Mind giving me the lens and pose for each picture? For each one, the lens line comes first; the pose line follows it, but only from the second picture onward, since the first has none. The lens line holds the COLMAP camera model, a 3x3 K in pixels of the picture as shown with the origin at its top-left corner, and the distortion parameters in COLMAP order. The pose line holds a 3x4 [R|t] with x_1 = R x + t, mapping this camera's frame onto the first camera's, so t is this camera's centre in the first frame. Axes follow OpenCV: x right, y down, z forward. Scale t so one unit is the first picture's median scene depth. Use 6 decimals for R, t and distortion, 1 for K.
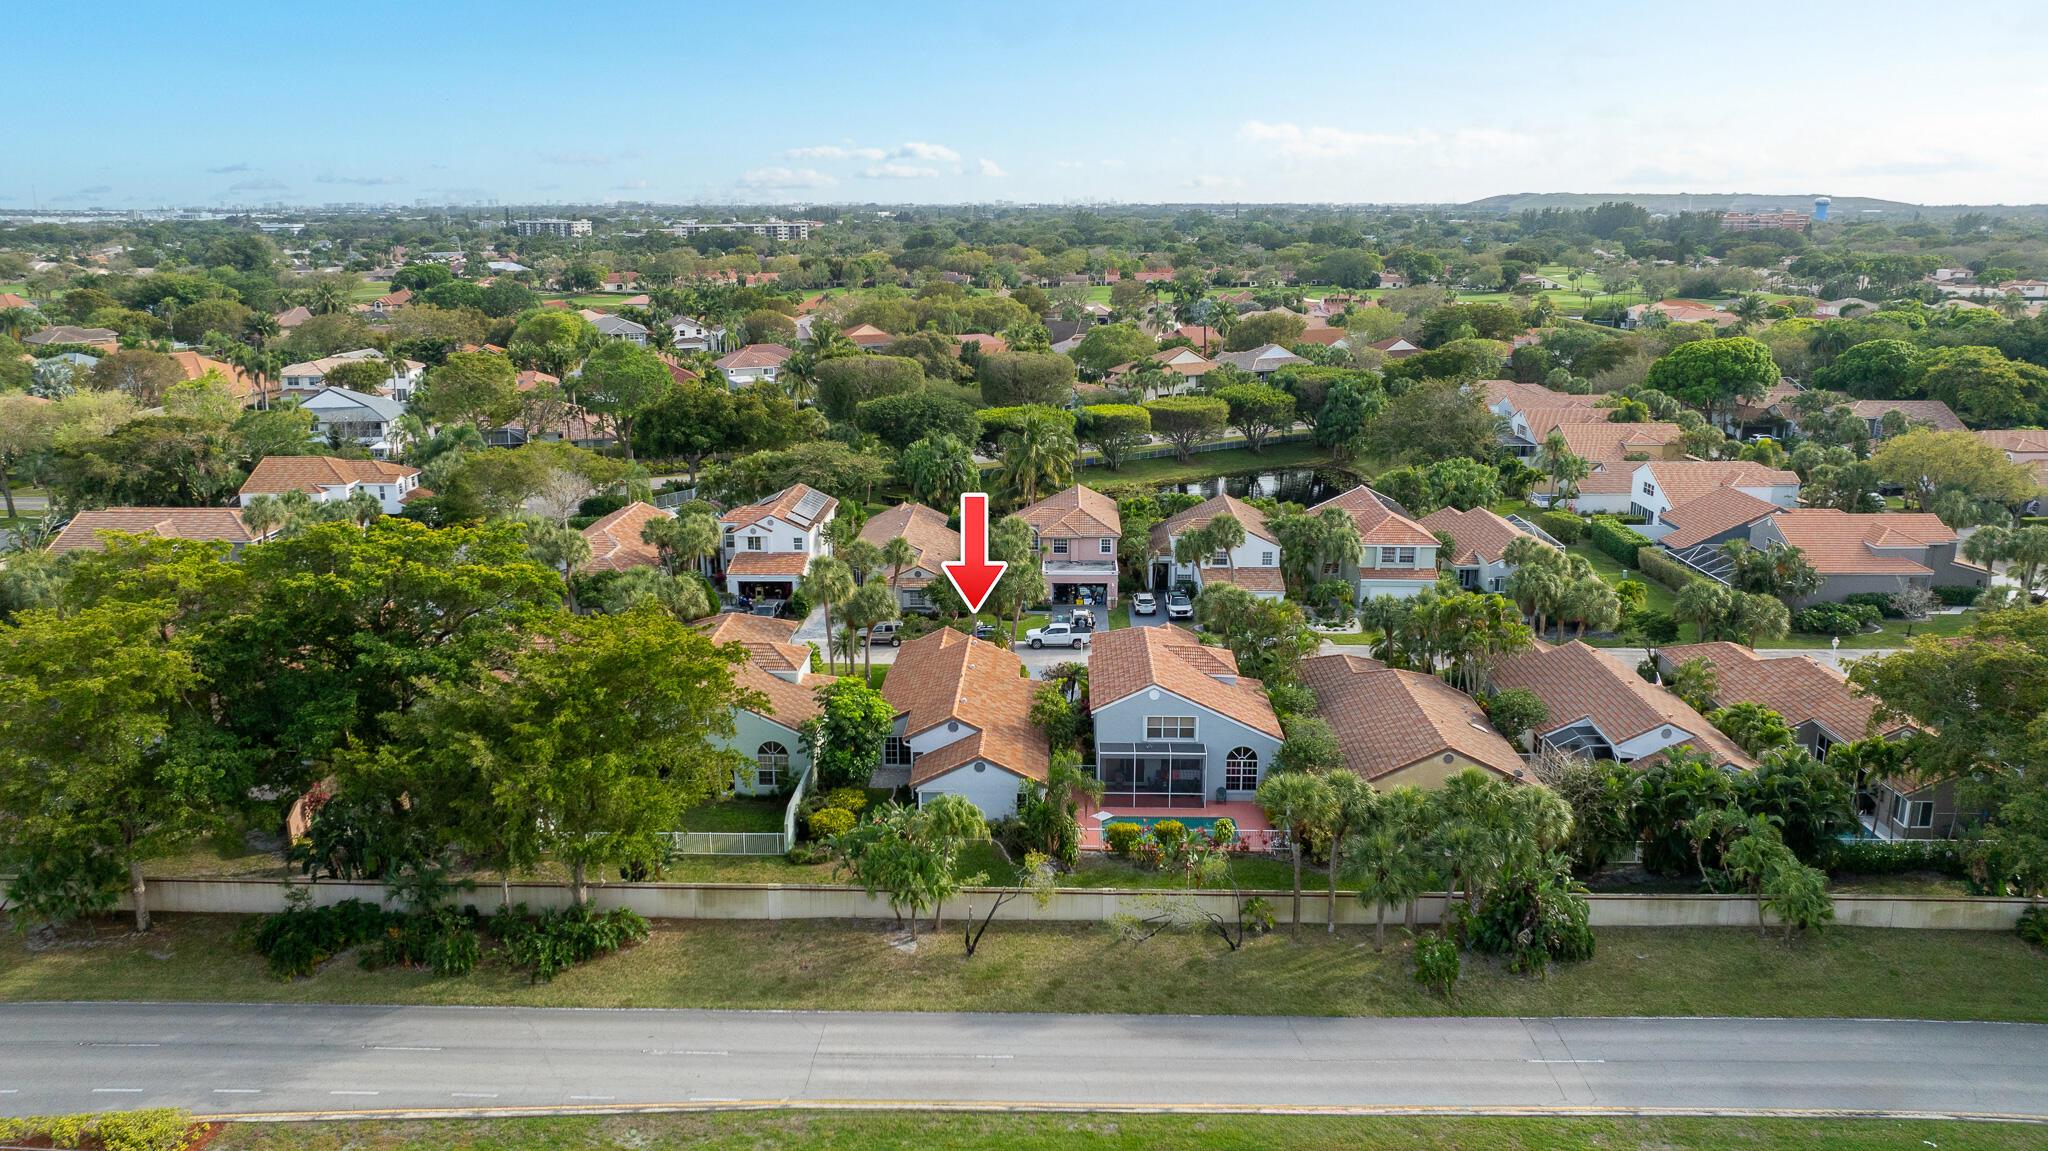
lens RADIAL K [[1429.4, 0, 1024.0], [0, 1429.4, 575.5], [0, 0, 1]] dist [-0.036947, 0.026203]
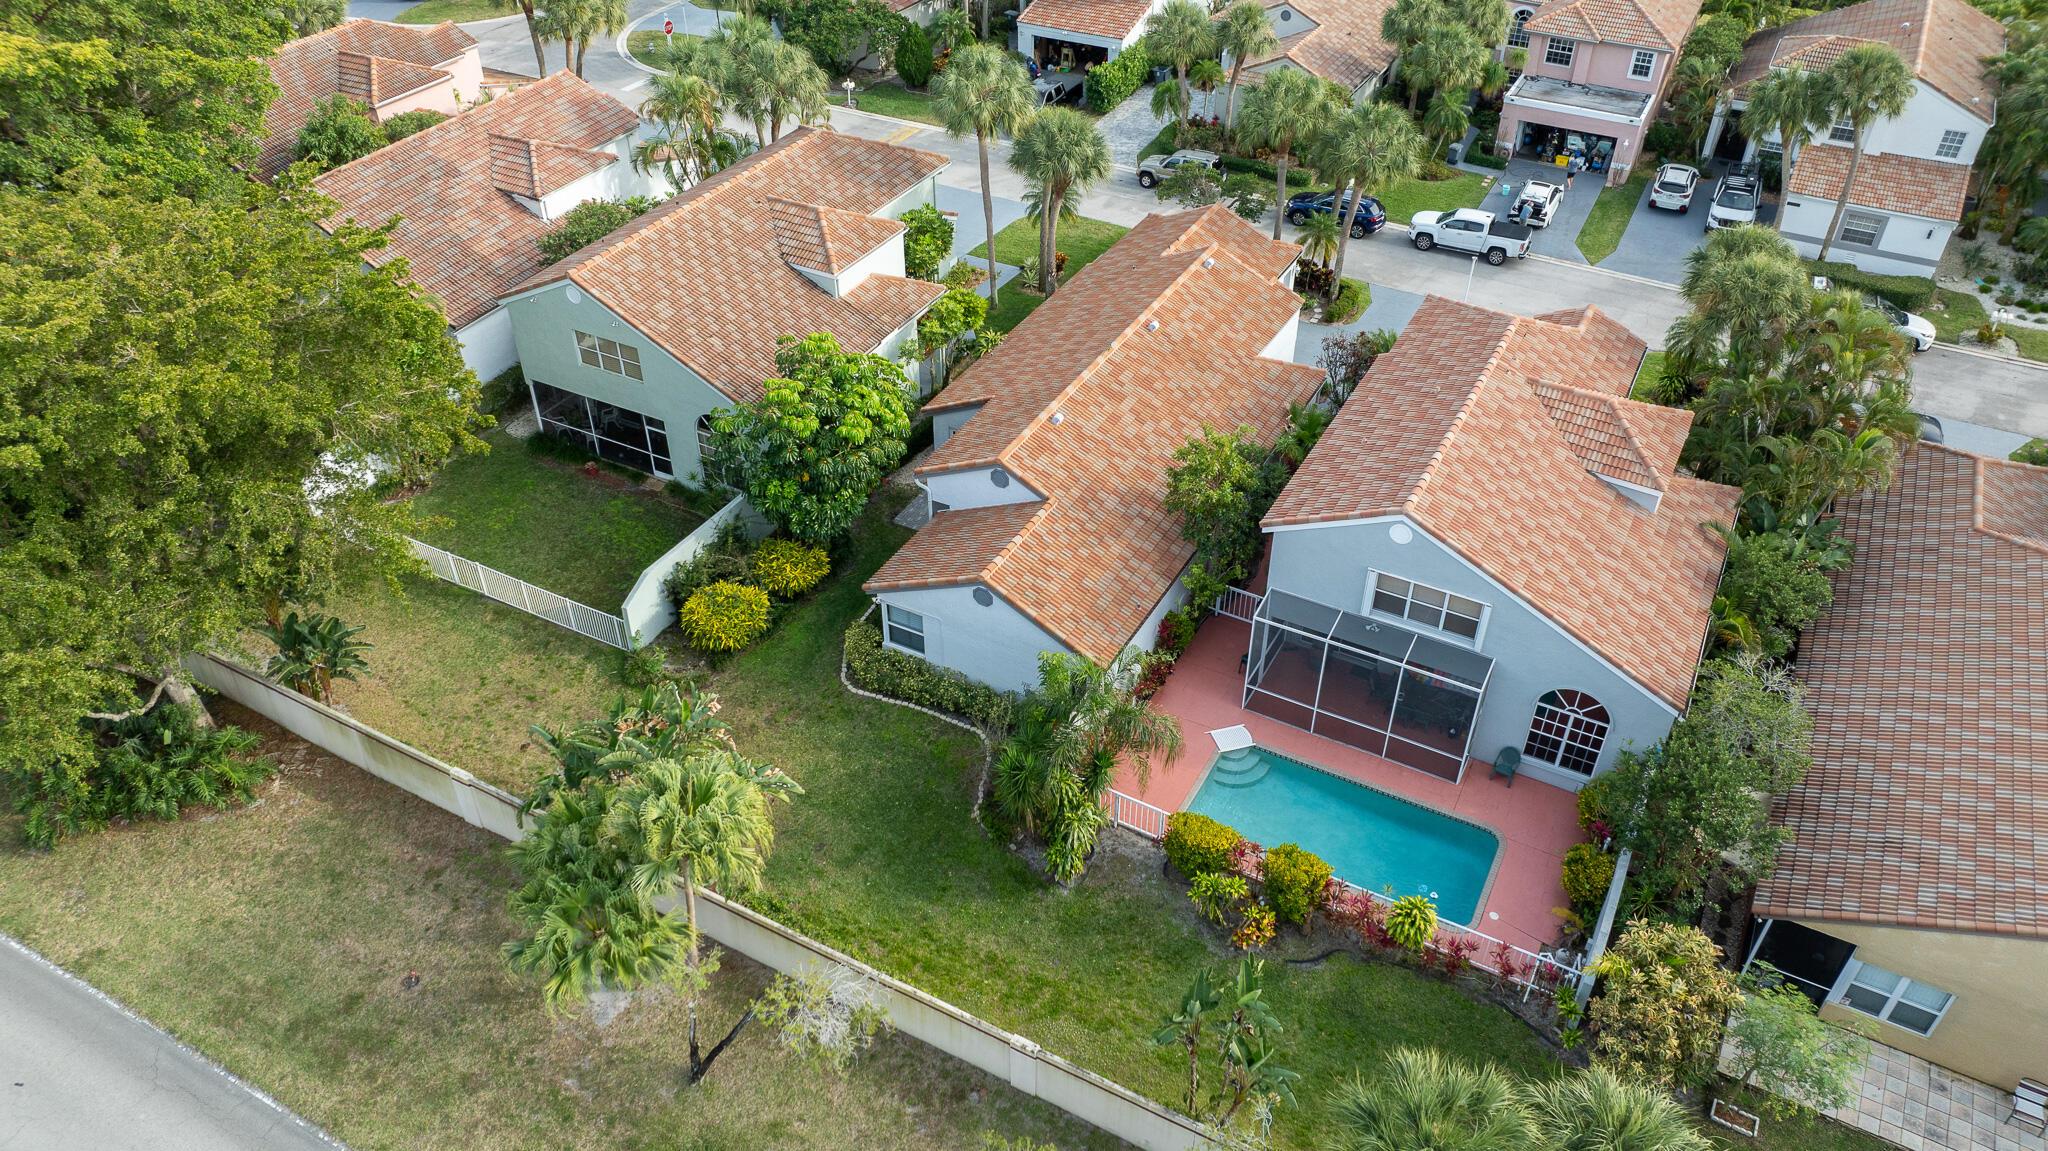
lens RADIAL K [[1429.4, 0, 1024.0], [0, 1429.4, 575.5], [0, 0, 1]] dist [-0.036947, 0.026203]
pose [[0.892622, 0.278910, -0.354169, 0.102151], [-0.111698, 0.897971, 0.425643, -0.054761], [0.436749, -0.340379, 0.832702, 0.403629]]
